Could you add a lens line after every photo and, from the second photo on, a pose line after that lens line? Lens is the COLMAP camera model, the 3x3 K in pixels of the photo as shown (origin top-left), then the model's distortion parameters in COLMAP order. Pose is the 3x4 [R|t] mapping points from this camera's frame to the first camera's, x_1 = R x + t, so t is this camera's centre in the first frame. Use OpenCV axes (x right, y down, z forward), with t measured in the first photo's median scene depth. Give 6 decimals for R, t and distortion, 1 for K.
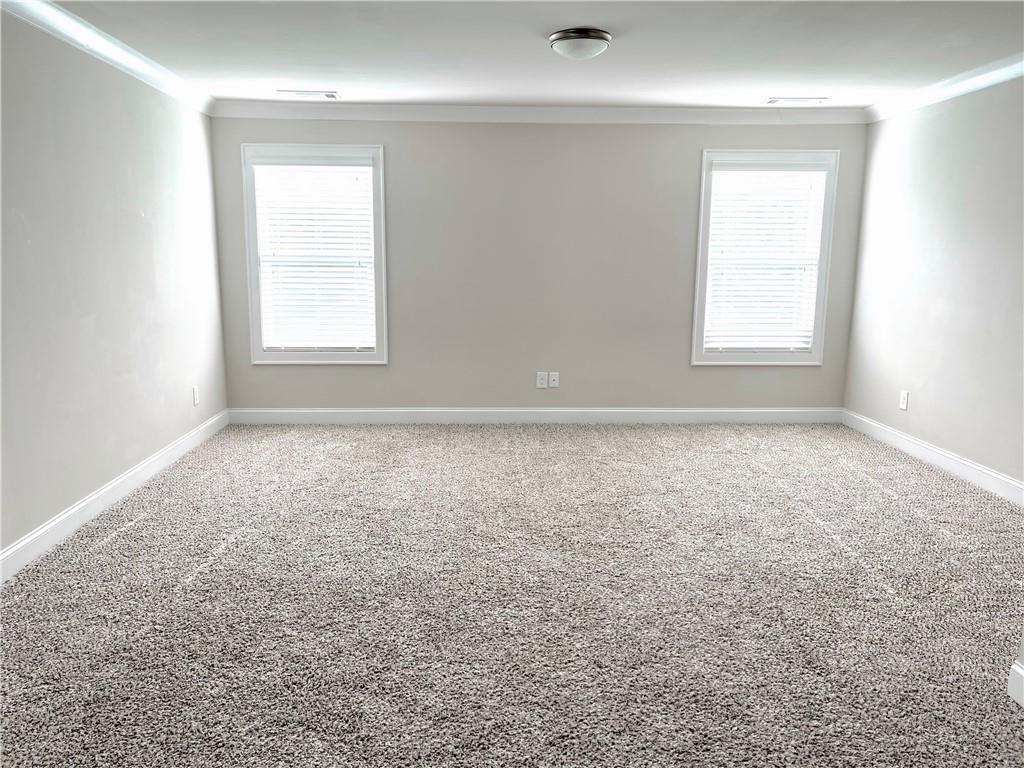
lens RADIAL K [[773.4, 0, 500.2], [0, 773.4, 387.3], [0, 0, 1]] dist [0.057100, -0.071979]
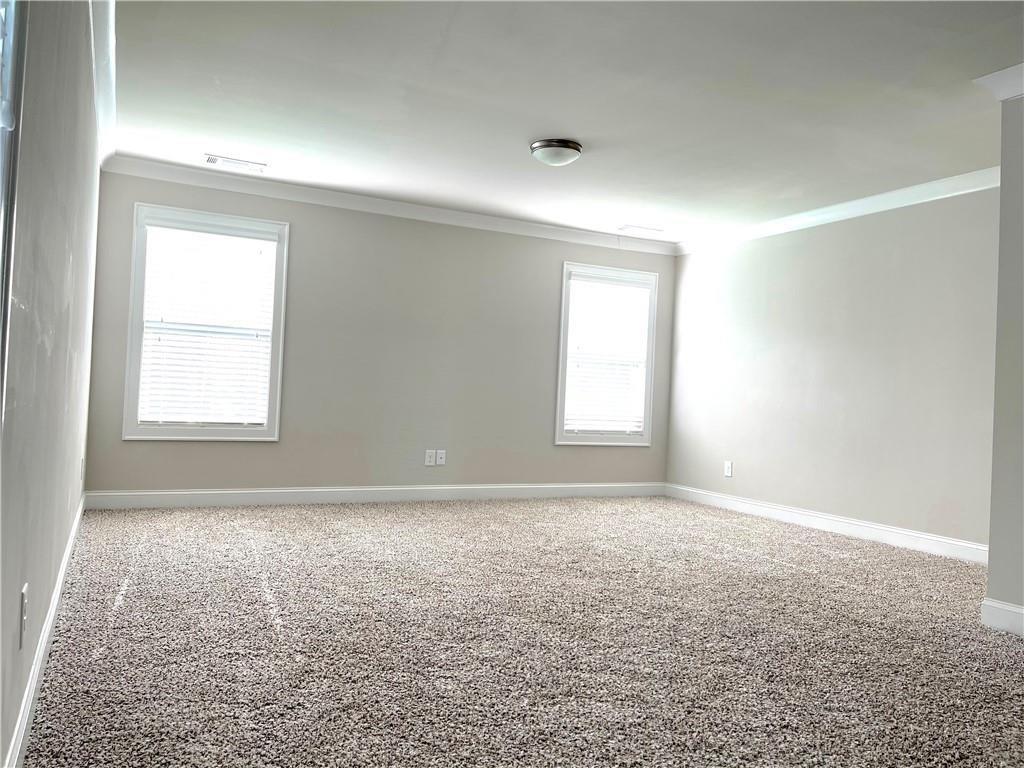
lens RADIAL K [[773.4, 0, 505.5], [0, 773.4, 381.7], [0, 0, 1]] dist [0.057100, -0.071979]
pose [[0.910412, 0.040914, 0.411674, -0.302175], [0.032823, 0.984817, -0.170462, 0.074343], [-0.412398, 0.168703, 0.895247, 0.010204]]
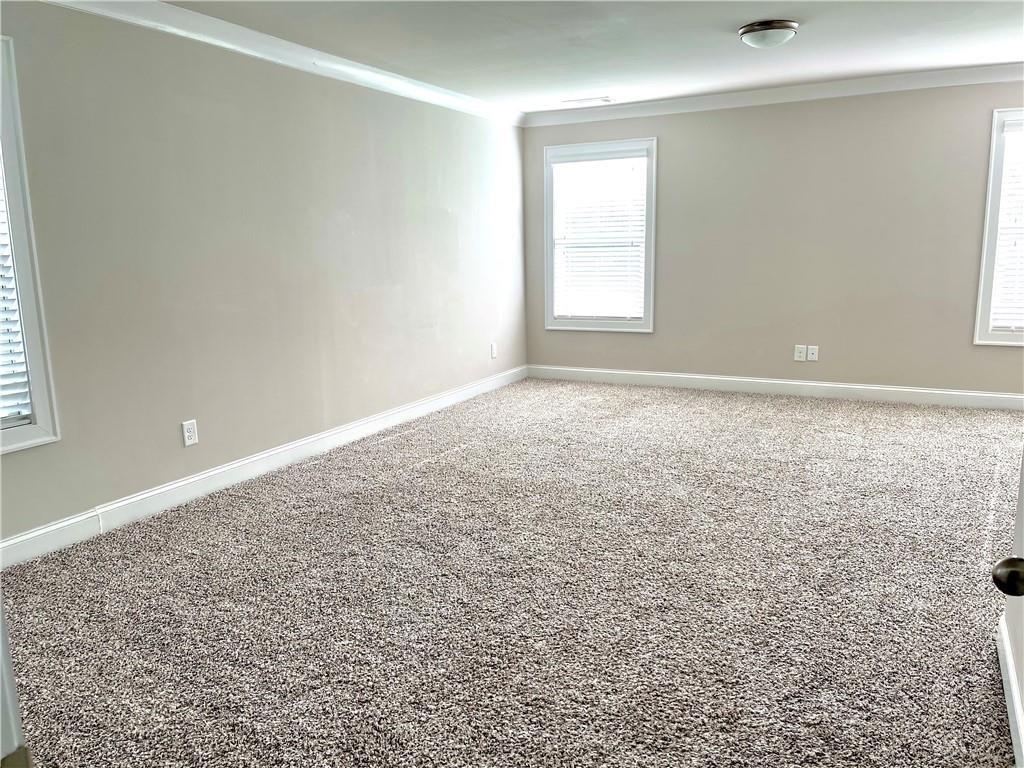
lens RADIAL K [[773.4, 0, 503.4], [0, 773.4, 389.2], [0, 0, 1]] dist [0.057100, -0.071979]
pose [[0.866007, 0.069635, -0.495159, 0.240842], [-0.059176, 0.997569, 0.036795, 0.024761], [0.496518, -0.002563, 0.868023, -0.091000]]
